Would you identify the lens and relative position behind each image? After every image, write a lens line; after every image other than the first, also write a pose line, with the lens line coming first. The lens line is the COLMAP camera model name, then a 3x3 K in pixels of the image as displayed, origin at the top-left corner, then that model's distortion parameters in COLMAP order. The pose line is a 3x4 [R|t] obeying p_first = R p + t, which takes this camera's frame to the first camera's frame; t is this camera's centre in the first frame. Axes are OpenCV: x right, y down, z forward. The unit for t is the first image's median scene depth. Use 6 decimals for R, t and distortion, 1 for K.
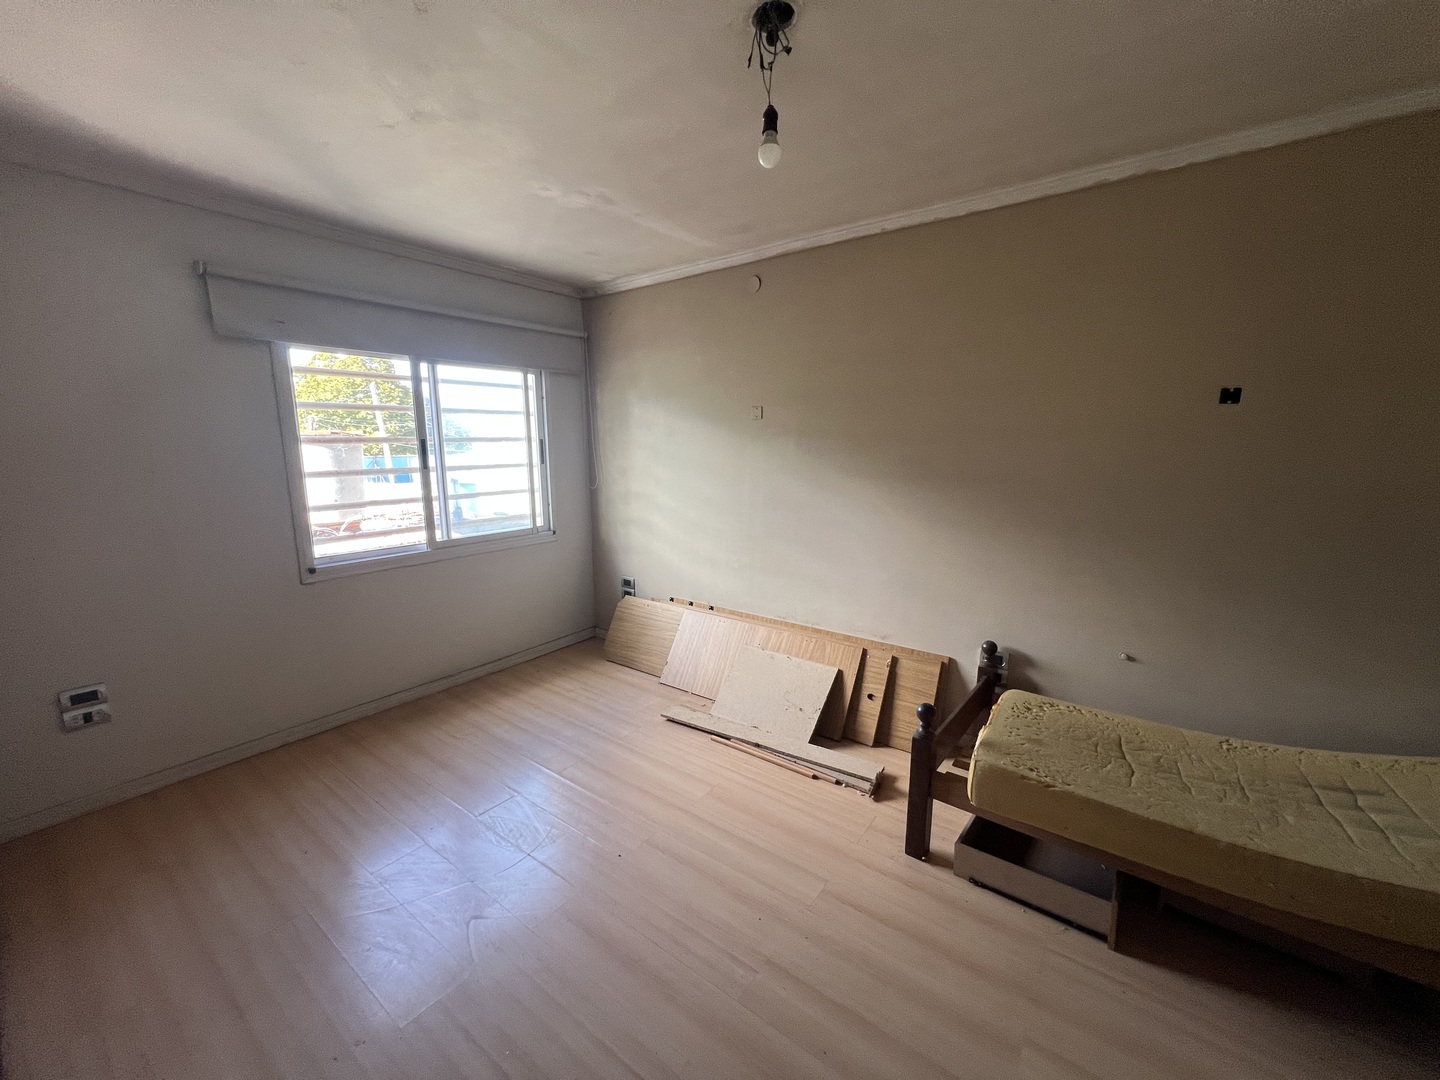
lens RADIAL K [[574.4, 0, 722.9], [0, 574.4, 541.1], [0, 0, 1]] dist [0.001115, 0.000501]
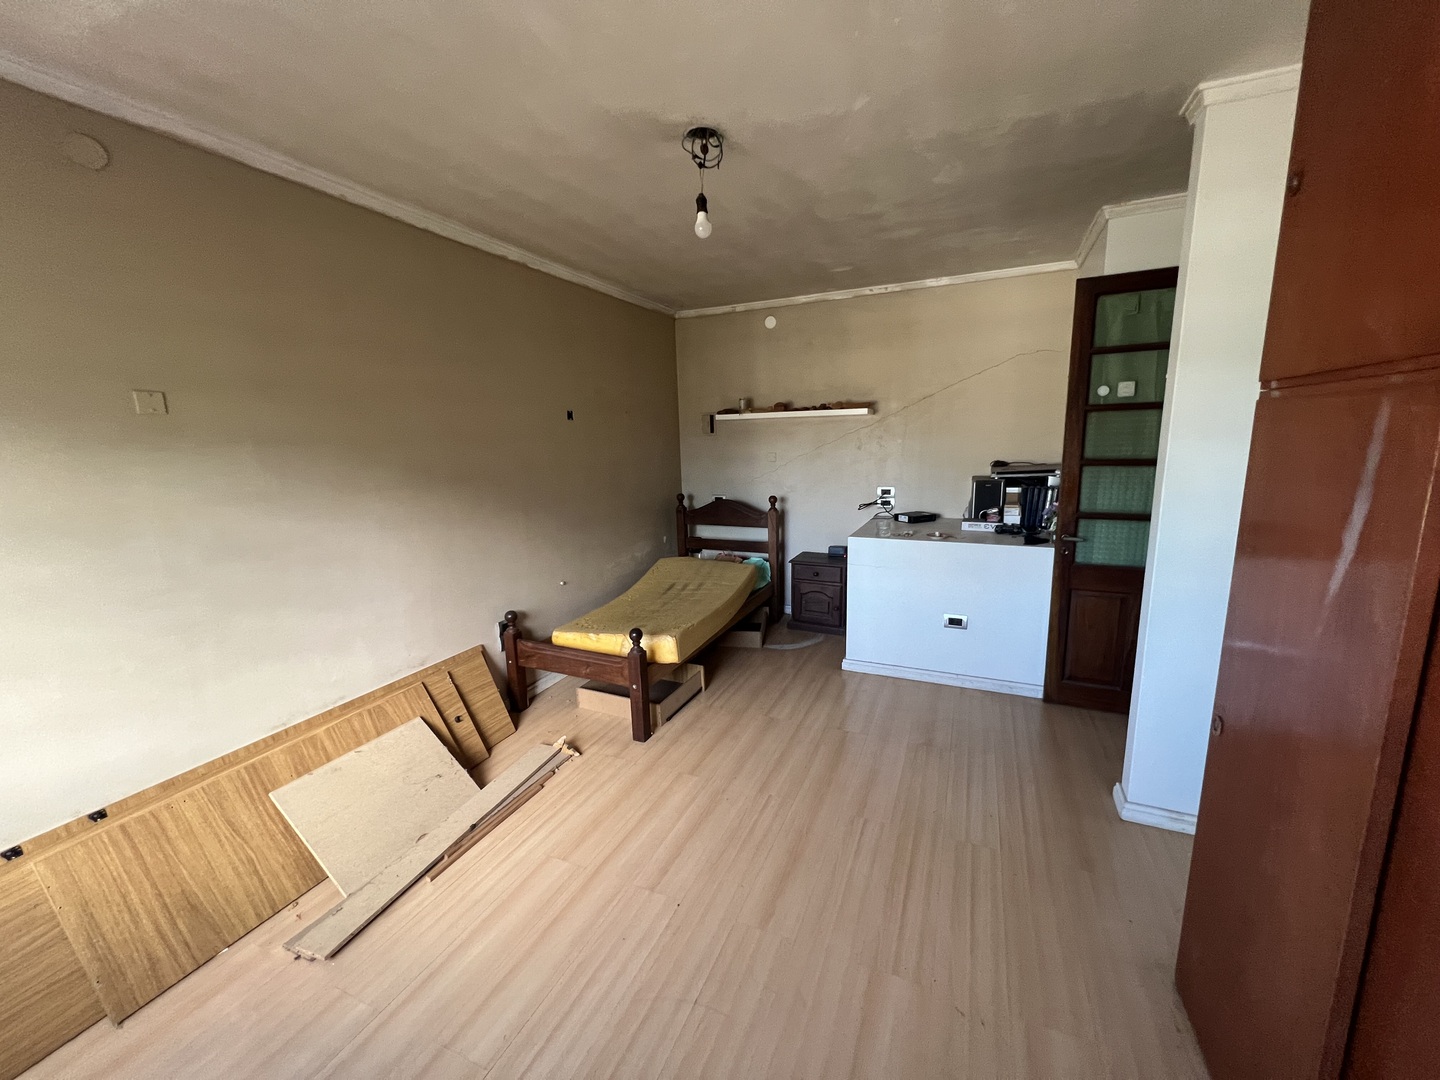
lens RADIAL K [[574.4, 0, 722.9], [0, 574.4, 541.1], [0, 0, 1]] dist [0.001115, 0.000501]
pose [[-0.226690, -0.169487, 0.959107, -0.765727], [0.196346, 0.956573, 0.215446, -0.136901], [-0.953971, 0.237156, -0.183567, 0.772931]]
